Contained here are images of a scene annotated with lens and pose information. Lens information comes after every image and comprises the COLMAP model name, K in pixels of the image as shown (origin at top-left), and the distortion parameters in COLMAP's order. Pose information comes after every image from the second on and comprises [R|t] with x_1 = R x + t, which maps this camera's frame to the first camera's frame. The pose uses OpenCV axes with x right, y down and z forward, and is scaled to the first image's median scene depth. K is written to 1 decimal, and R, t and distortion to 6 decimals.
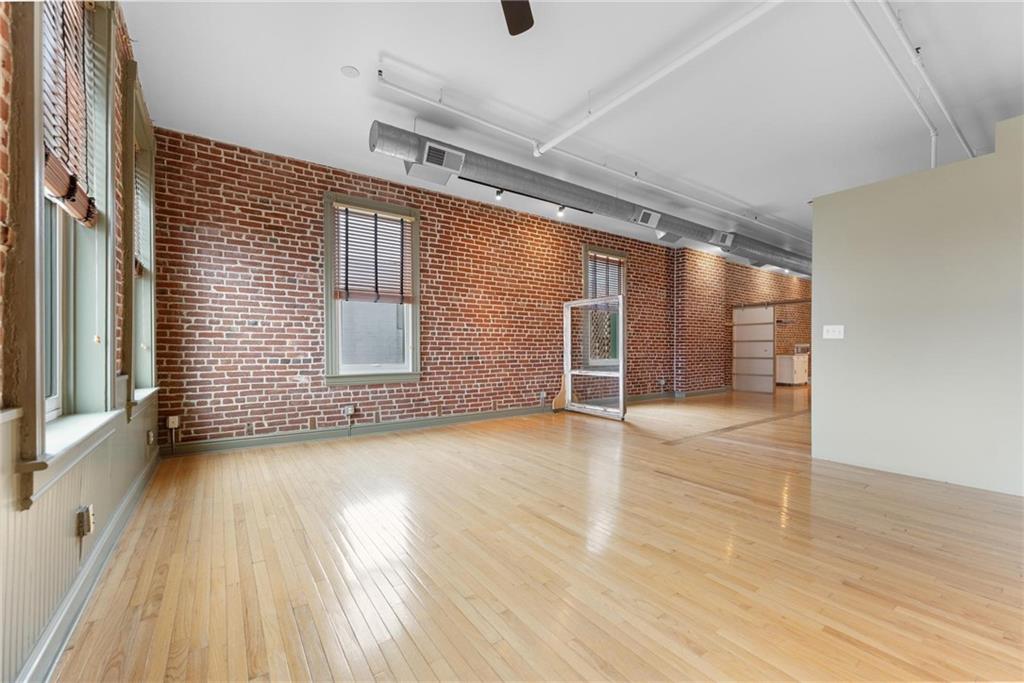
lens RADIAL K [[421.4, 0, 511.0], [0, 421.4, 348.9], [0, 0, 1]] dist [0.002217, 0.000418]
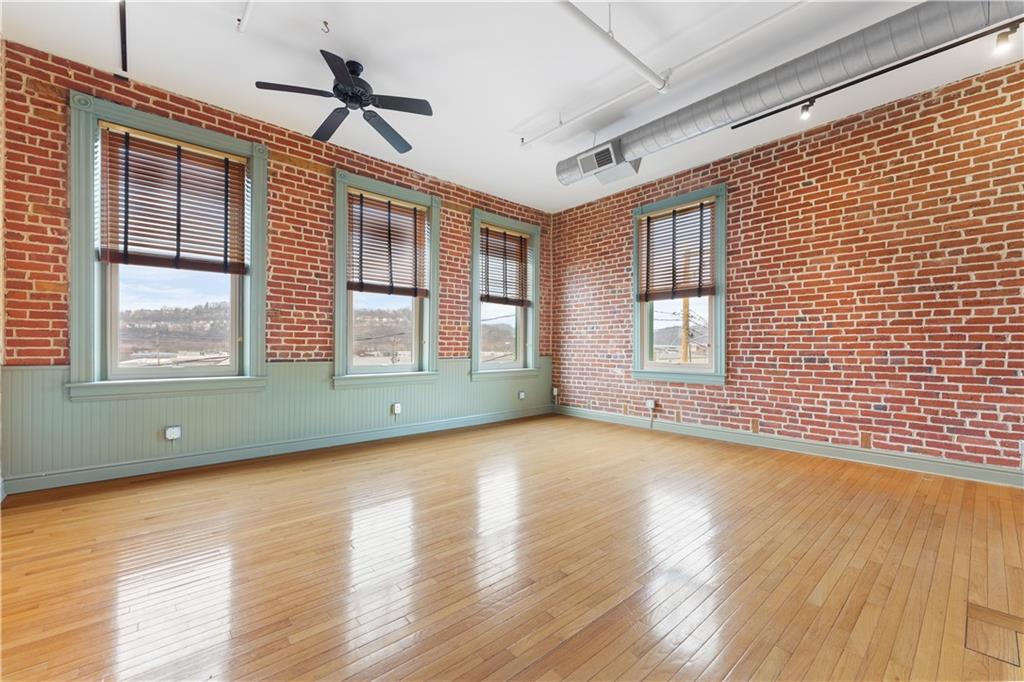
lens RADIAL K [[421.4, 0, 493.1], [0, 421.4, 342.6], [0, 0, 1]] dist [0.002217, 0.000418]
pose [[0.073383, -0.009914, -0.997255, 0.596205], [-0.001379, 0.999949, -0.010042, 0.000989], [0.997303, 0.002112, 0.073365, 0.476358]]
